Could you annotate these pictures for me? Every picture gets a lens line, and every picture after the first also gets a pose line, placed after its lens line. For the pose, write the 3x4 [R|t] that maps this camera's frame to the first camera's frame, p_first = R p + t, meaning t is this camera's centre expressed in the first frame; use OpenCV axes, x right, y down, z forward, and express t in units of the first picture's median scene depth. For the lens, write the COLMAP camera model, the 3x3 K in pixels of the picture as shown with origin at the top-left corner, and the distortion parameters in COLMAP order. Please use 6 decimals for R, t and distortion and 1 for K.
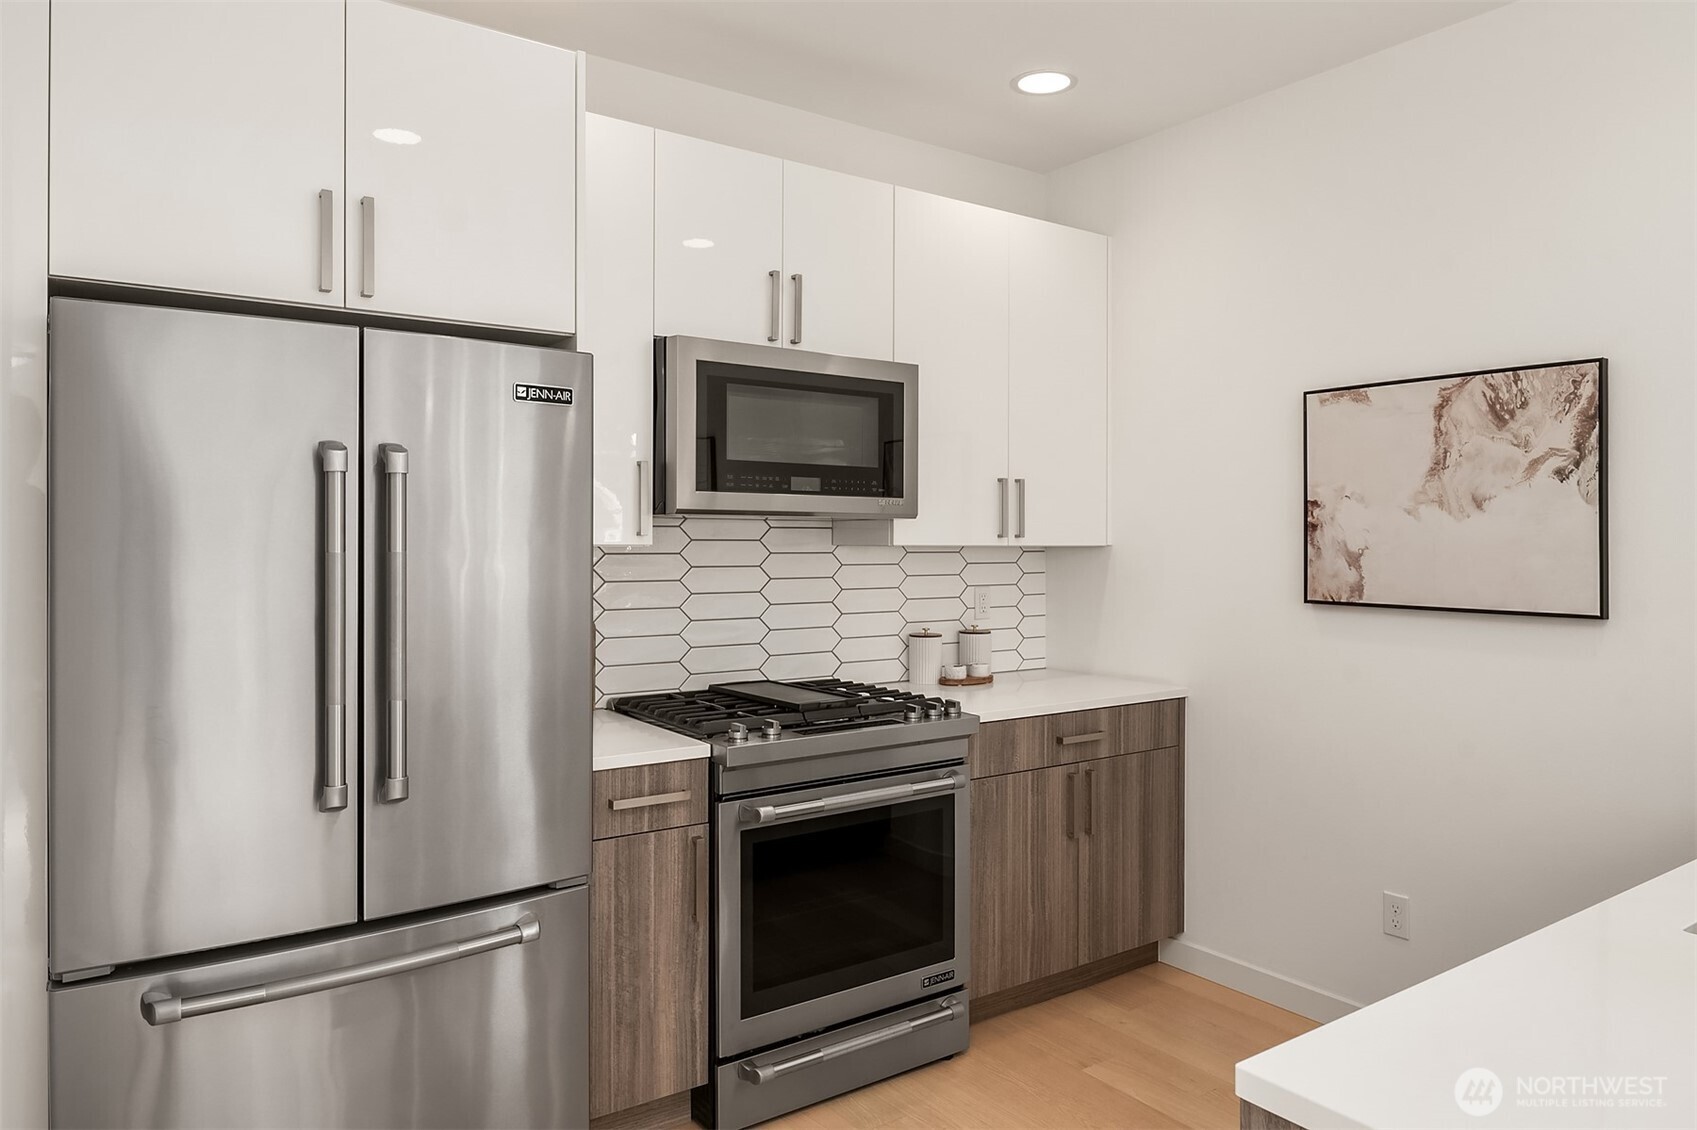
lens RADIAL K [[1107.8, 0, 849.5], [0, 1107.8, 549.8], [0, 0, 1]] dist [0.006432, 0.002648]
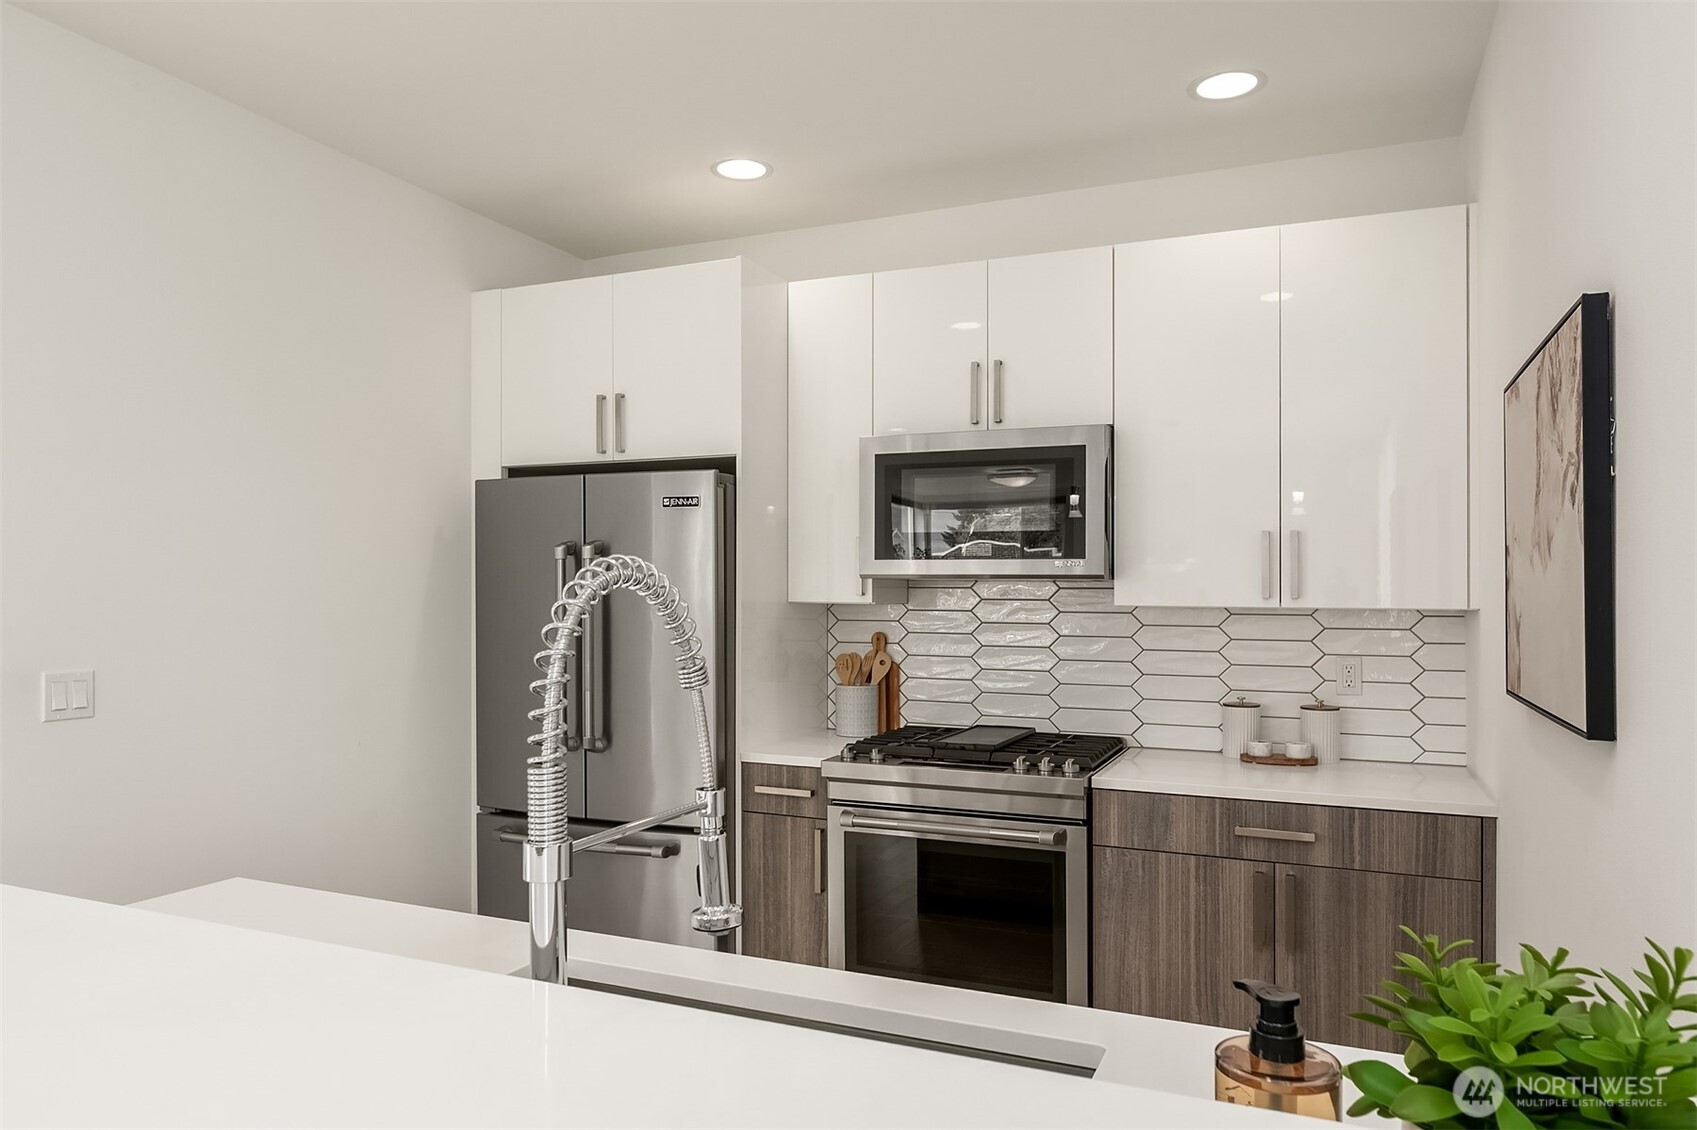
lens RADIAL K [[1107.8, 0, 873.0], [0, 1107.8, 607.3], [0, 0, 1]] dist [0.006432, 0.002648]
pose [[0.523448, 0.009953, -0.851999, 0.793320], [-0.013126, 0.999907, 0.003616, -0.003332], [0.851956, 0.009290, 0.523530, 0.298522]]
